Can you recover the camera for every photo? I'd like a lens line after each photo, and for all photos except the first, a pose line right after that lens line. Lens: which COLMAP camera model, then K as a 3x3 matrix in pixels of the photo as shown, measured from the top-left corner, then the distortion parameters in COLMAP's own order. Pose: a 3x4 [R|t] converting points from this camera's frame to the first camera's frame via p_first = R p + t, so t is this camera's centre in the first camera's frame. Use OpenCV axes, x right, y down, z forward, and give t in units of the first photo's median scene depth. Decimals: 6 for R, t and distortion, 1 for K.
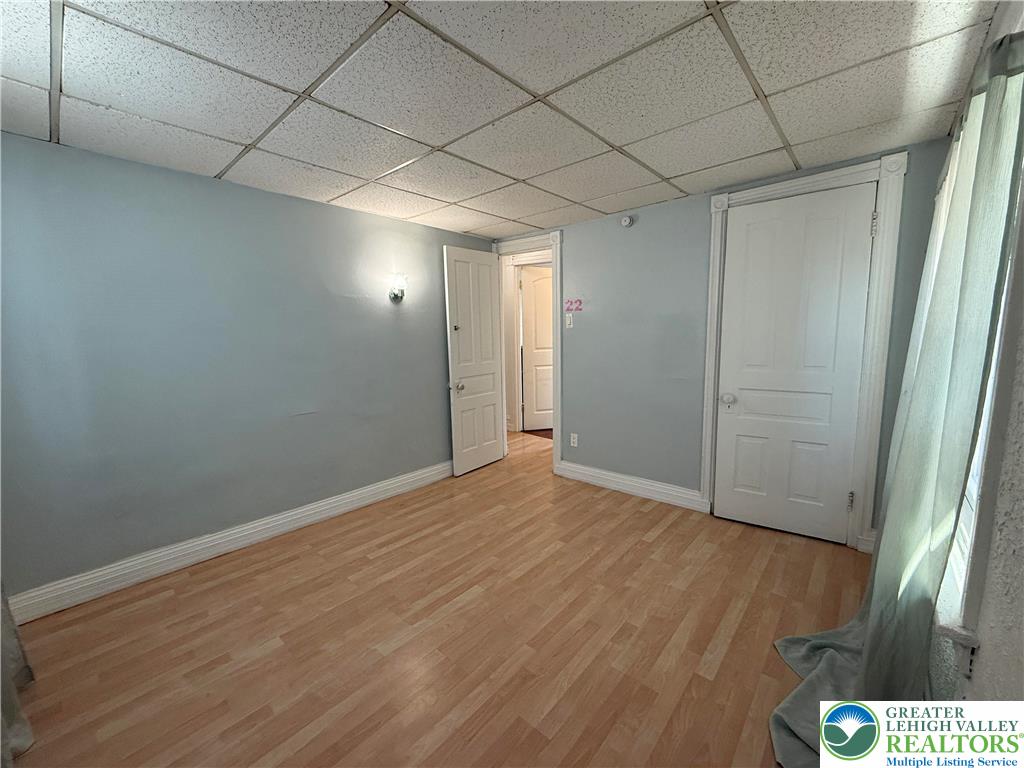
lens RADIAL K [[409.4, 0, 511.8], [0, 409.4, 387.1], [0, 0, 1]] dist [-0.001206, 0.000037]
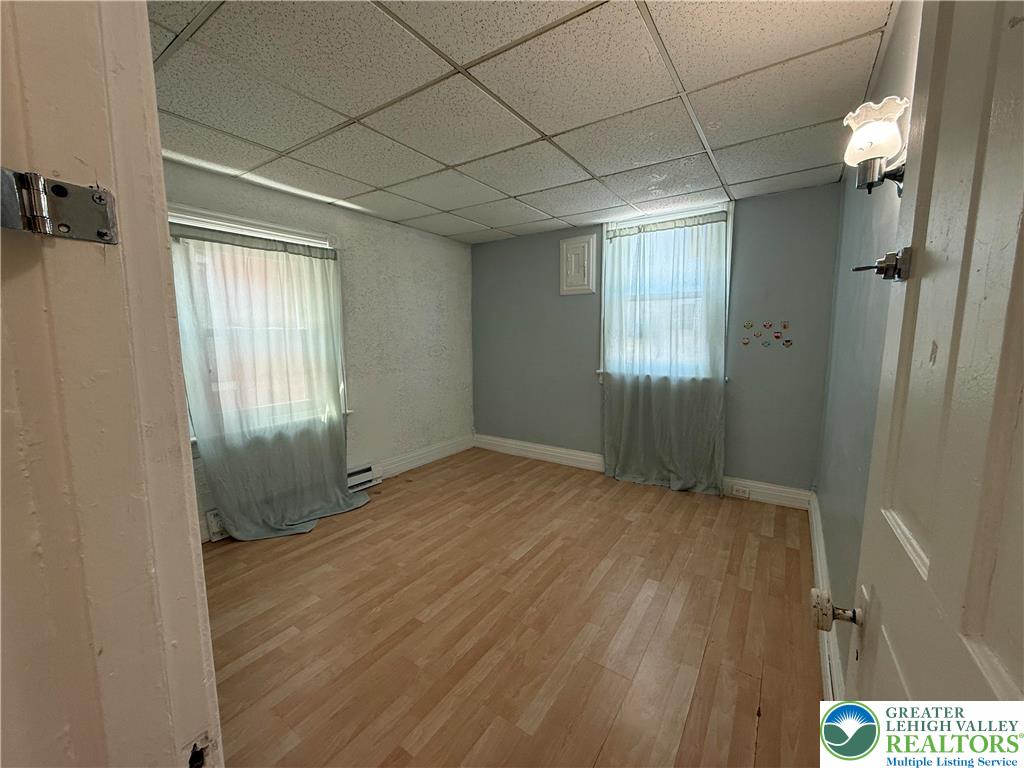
lens RADIAL K [[409.4, 0, 512.7], [0, 409.4, 383.2], [0, 0, 1]] dist [-0.001206, 0.000037]
pose [[-0.990789, 0.039284, -0.129591, 0.046978], [0.004188, 0.965427, 0.260639, -0.247863], [0.135350, 0.257696, -0.956699, 1.945511]]
